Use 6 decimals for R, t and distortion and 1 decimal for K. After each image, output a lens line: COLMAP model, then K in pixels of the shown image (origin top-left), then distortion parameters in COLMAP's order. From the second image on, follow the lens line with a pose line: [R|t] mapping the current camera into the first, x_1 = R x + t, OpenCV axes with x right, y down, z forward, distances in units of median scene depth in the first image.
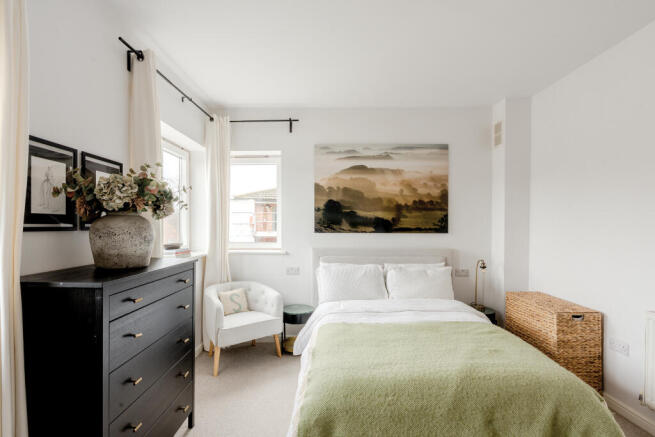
lens RADIAL K [[313.1, 0, 326.1], [0, 313.1, 225.7], [0, 0, 1]] dist [-0.004965, 0.000727]
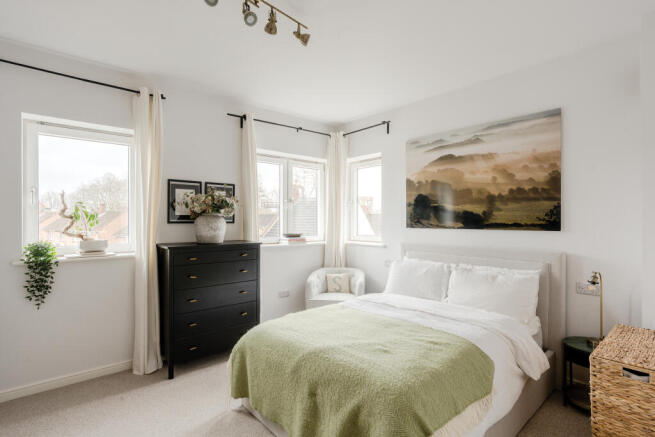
lens RADIAL K [[330.1, 0, 328.5], [0, 330.1, 215.6], [0, 0, 1]] dist [0.001352, 0.001522]
pose [[0.678192, -0.012362, -0.734781, 0.583608], [0.000580, 0.999867, -0.016287, 0.000576], [0.734885, 0.010620, 0.678109, 0.089409]]
